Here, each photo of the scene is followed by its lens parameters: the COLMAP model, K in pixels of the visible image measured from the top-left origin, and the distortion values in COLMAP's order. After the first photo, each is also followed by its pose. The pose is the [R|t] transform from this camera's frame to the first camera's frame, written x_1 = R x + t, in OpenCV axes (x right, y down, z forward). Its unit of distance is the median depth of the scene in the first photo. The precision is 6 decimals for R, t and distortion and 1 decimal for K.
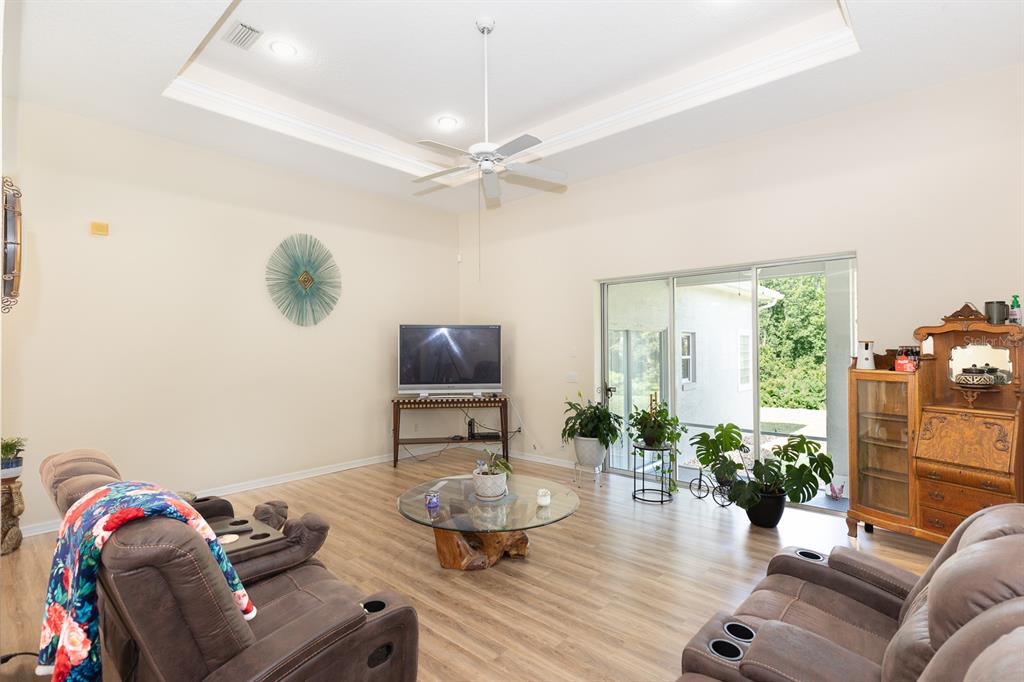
lens RADIAL K [[498.1, 0, 512.0], [0, 498.1, 341.0], [0, 0, 1]] dist [0.003373, 0.000405]
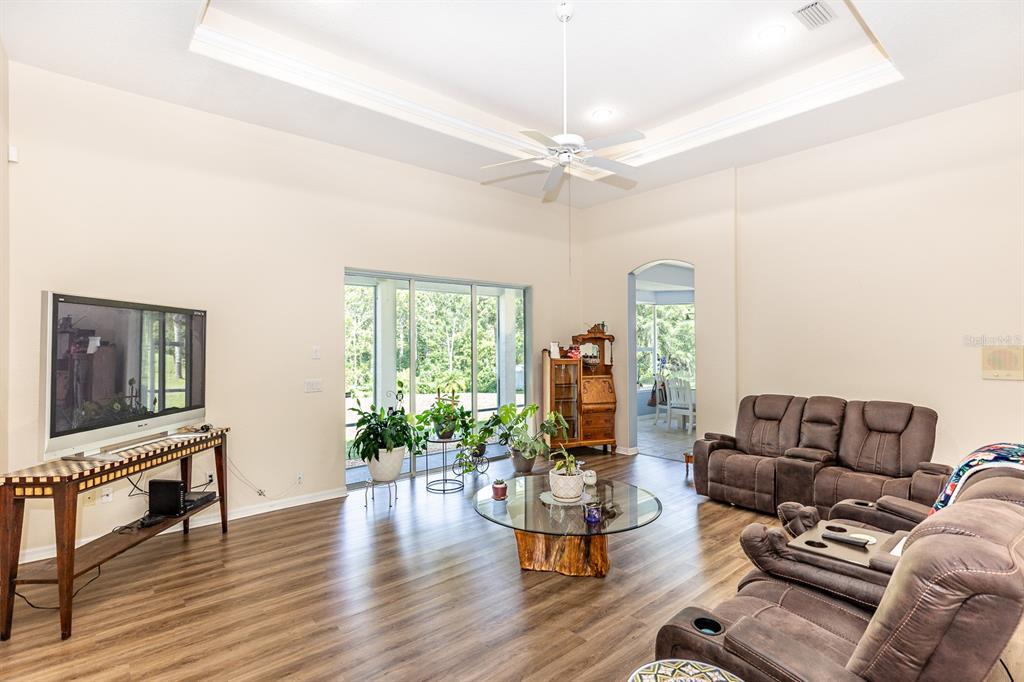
lens RADIAL K [[498.1, 0, 512.0], [0, 498.1, 341.0], [0, 0, 1]] dist [0.003373, 0.000405]
pose [[0.116799, 0.008305, 0.993121, -0.832855], [-0.006604, 0.999949, -0.007586, 0.009358], [-0.993134, -0.005673, 0.116848, 0.801590]]
